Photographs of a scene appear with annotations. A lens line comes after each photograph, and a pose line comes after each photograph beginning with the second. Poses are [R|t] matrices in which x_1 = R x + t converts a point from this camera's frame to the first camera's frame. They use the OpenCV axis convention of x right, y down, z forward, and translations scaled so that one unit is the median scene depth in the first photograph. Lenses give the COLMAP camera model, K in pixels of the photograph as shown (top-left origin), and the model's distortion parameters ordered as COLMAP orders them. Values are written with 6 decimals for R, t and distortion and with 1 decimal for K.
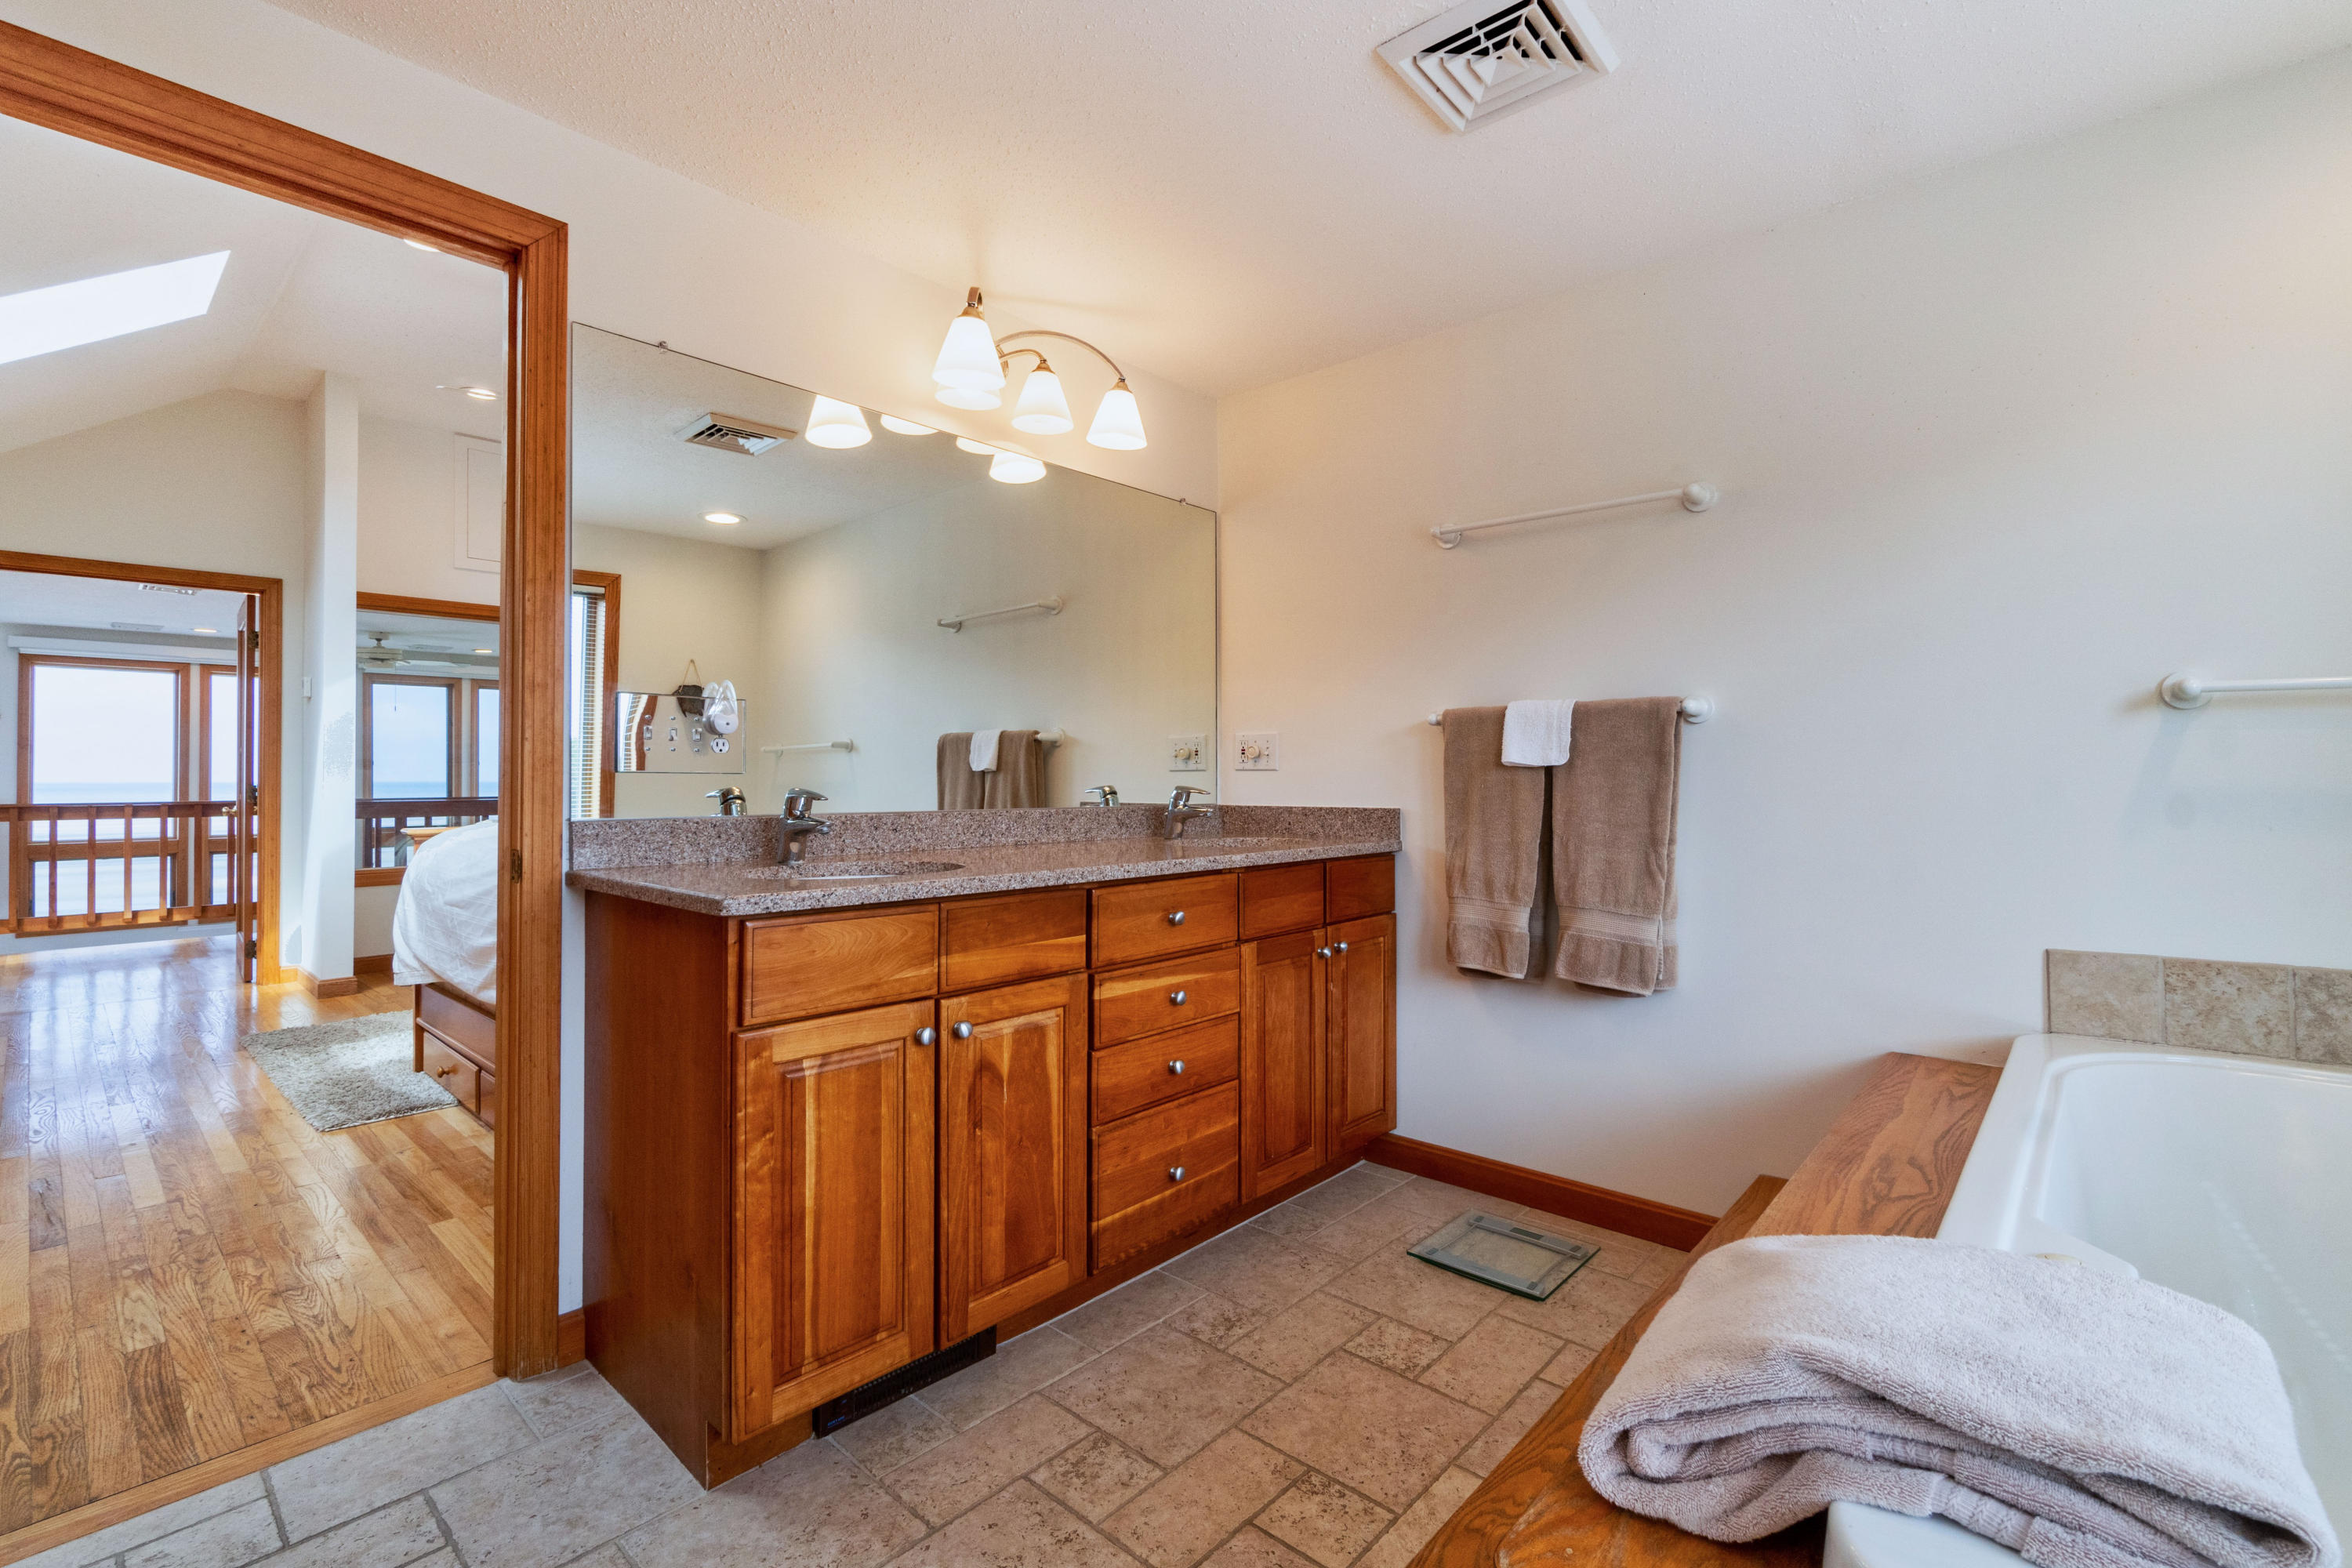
lens RADIAL K [[1016.3, 0, 1183.1], [0, 1016.3, 779.7], [0, 0, 1]] dist [-0.001218, 0.000839]
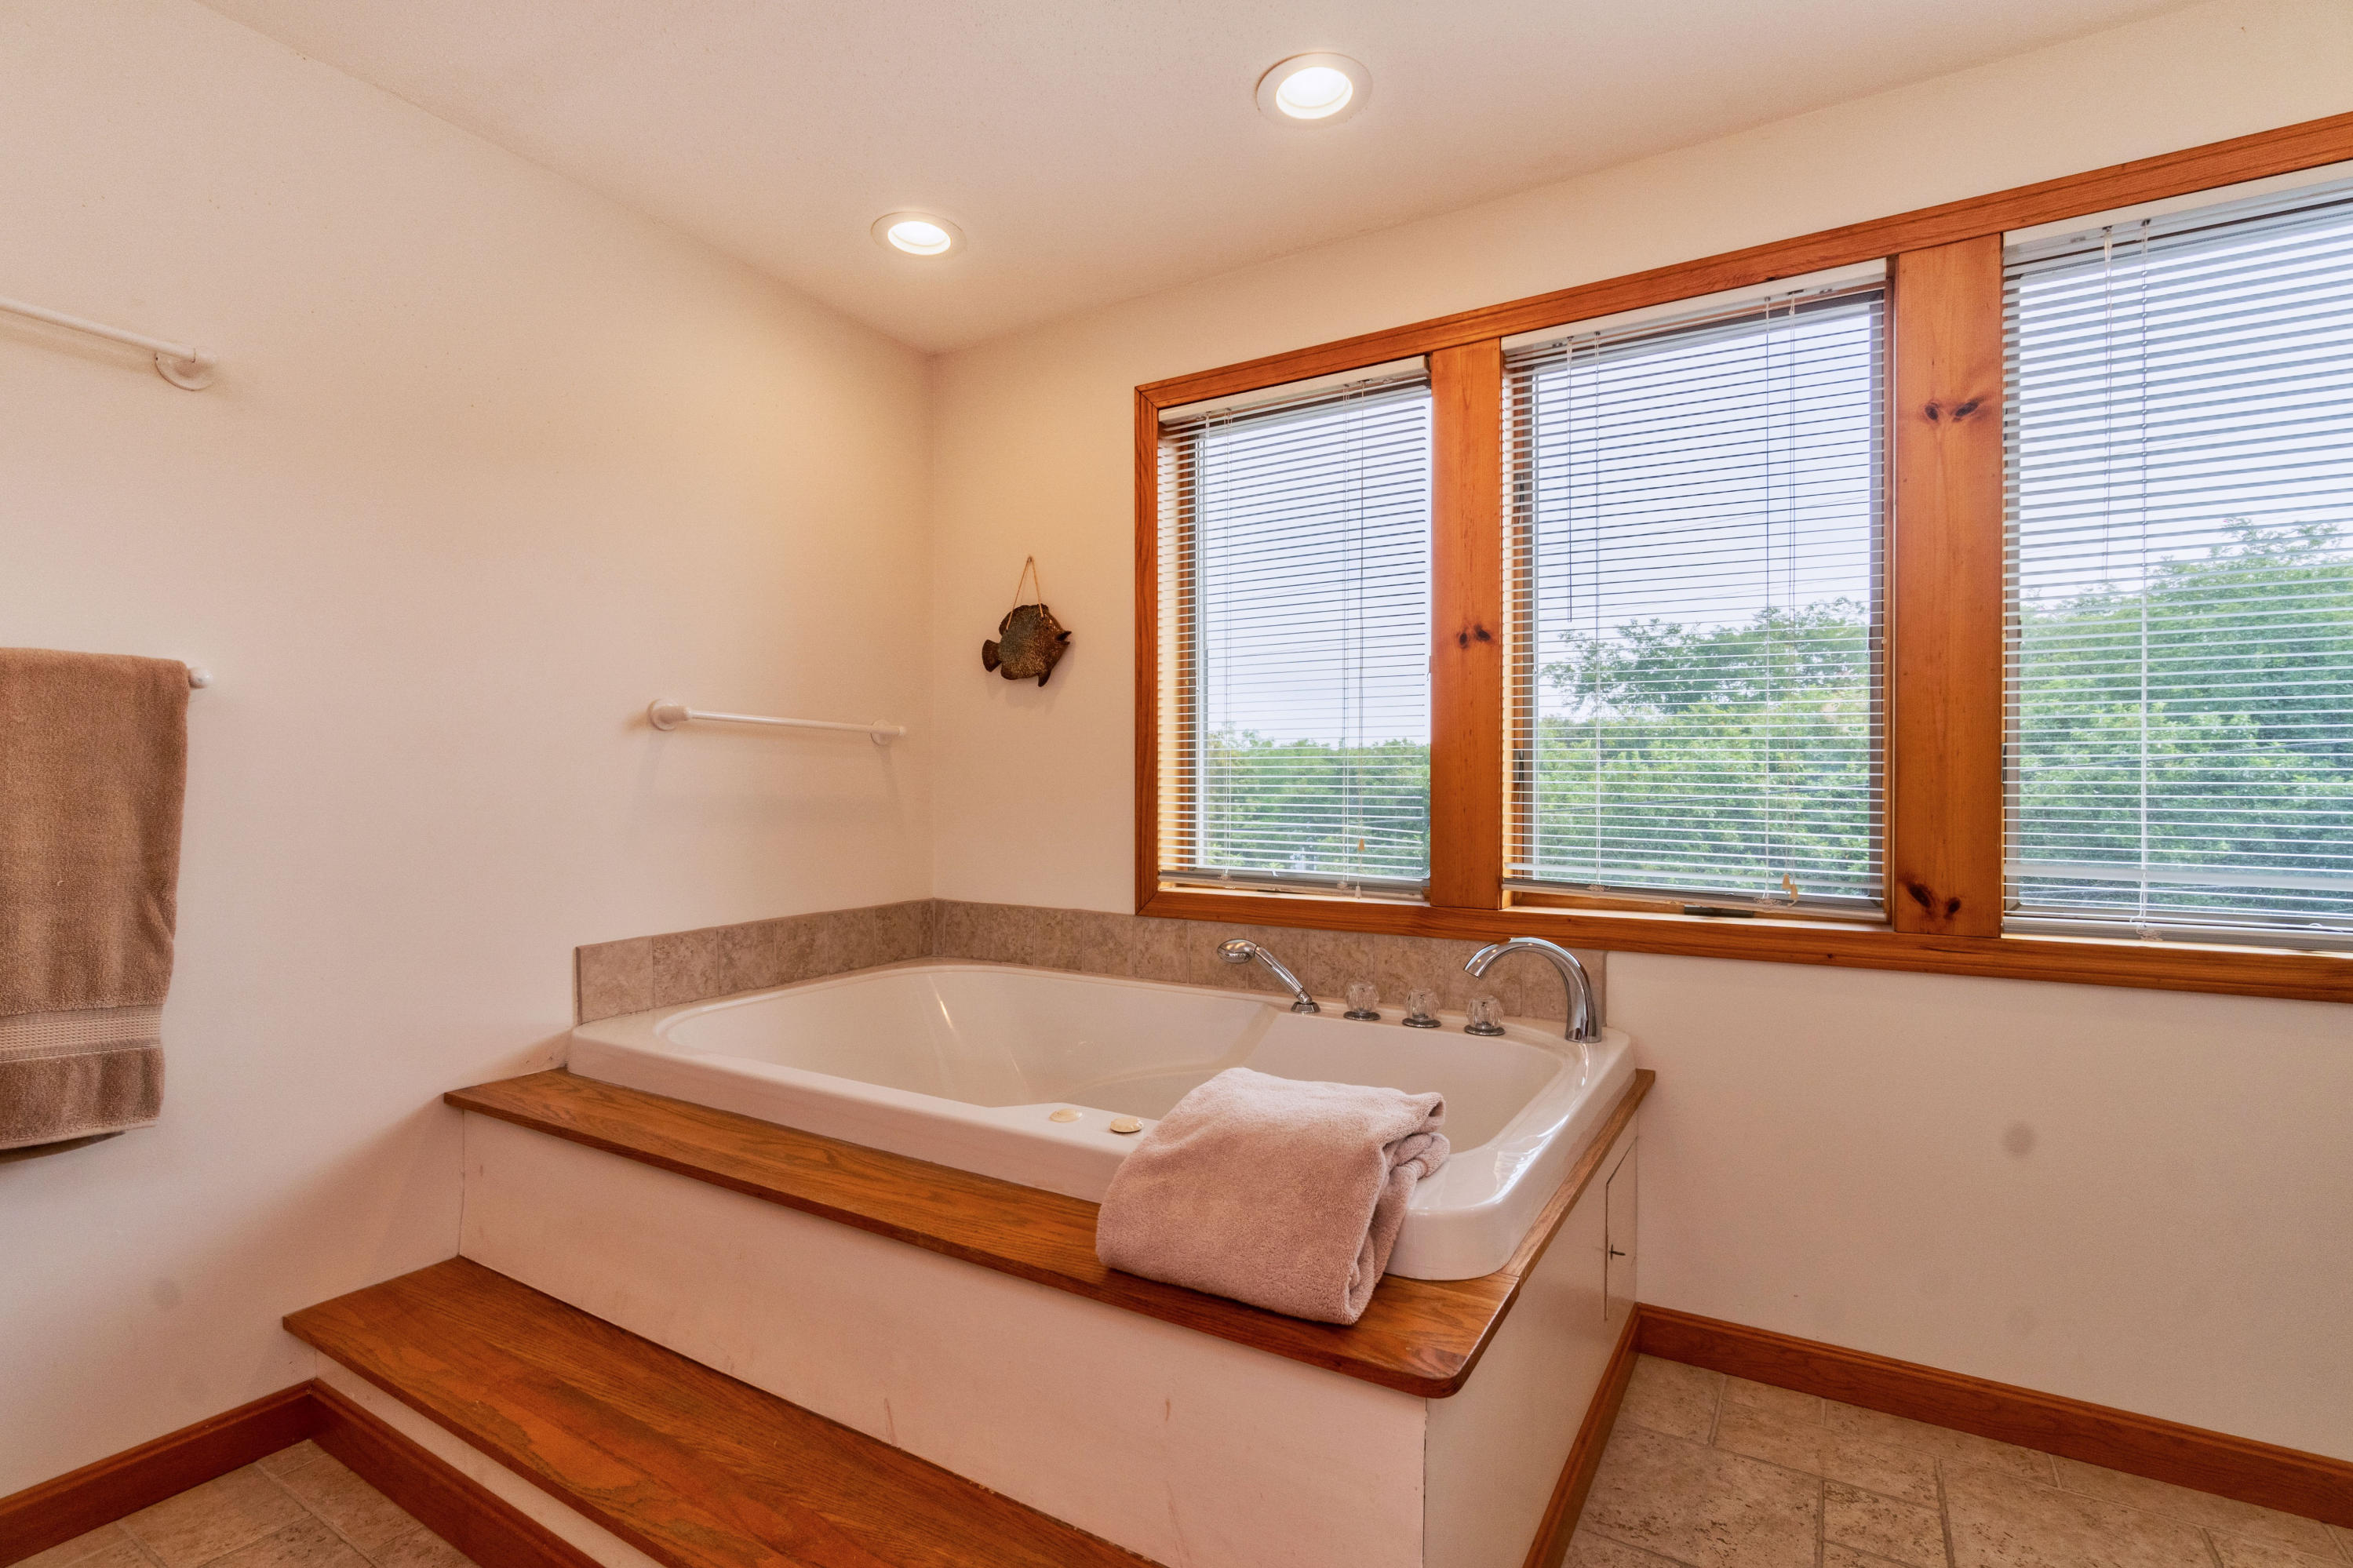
lens RADIAL K [[1078.5, 0, 1184.2], [0, 1078.5, 785.9], [0, 0, 1]] dist [-0.015032, 0.000302]
pose [[-0.192174, 0.003752, 0.981354, -0.403794], [-0.004104, 0.999981, -0.004627, 0.000811], [-0.981352, -0.004917, -0.192155, 0.637627]]
